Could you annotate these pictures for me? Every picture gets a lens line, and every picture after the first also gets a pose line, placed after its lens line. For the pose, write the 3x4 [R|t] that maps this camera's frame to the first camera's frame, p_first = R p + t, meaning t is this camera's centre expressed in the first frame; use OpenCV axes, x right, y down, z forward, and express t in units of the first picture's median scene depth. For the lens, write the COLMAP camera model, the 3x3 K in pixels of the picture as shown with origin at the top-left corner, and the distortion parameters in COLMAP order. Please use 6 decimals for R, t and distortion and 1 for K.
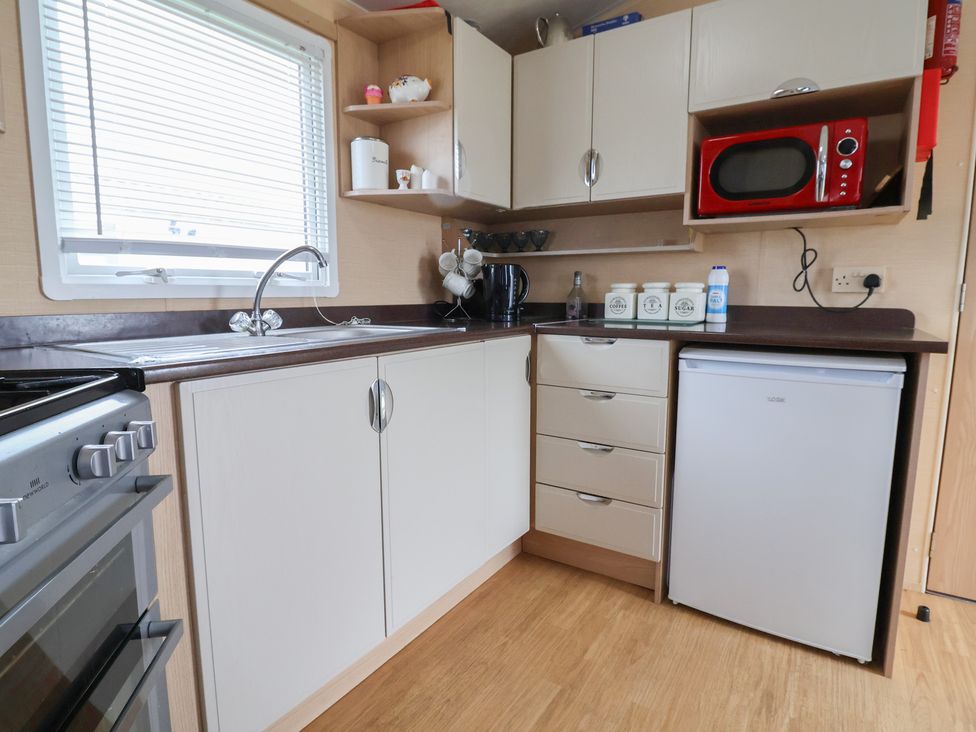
lens RADIAL K [[525.5, 0, 488.5], [0, 525.5, 370.9], [0, 0, 1]] dist [0.002911, 0.000222]
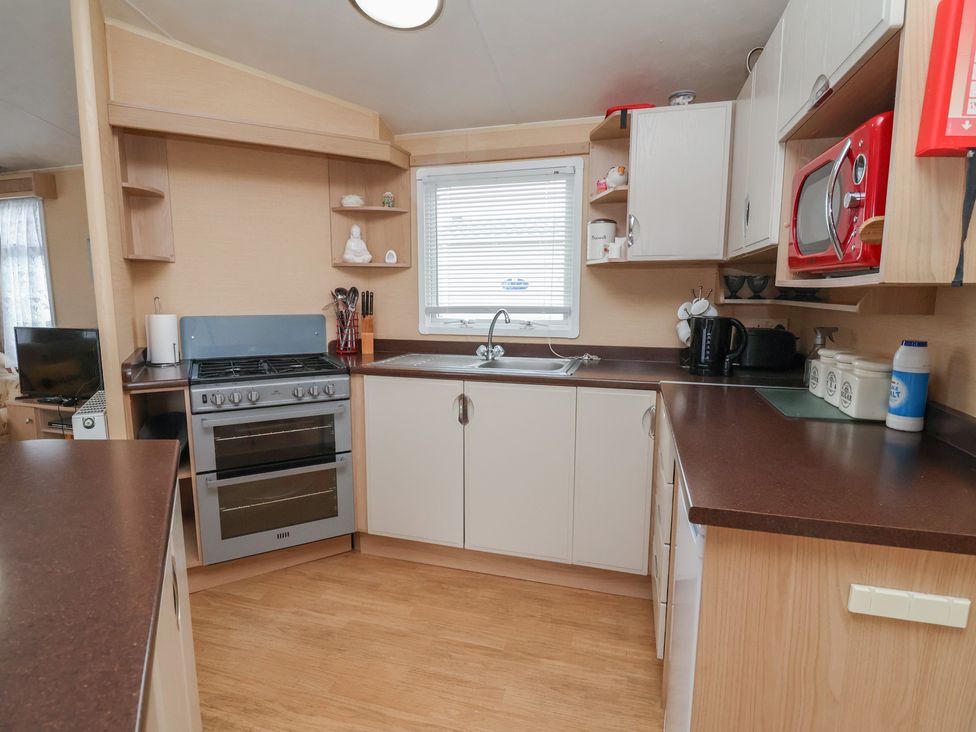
lens RADIAL K [[511.8, 0, 489.6], [0, 511.8, 373.8], [0, 0, 1]] dist [0.003742, -0.014608]
pose [[0.304165, 0.158455, -0.939349, 1.157116], [-0.141920, 0.982602, 0.119797, -0.220806], [0.941989, 0.096875, 0.321361, 0.455998]]
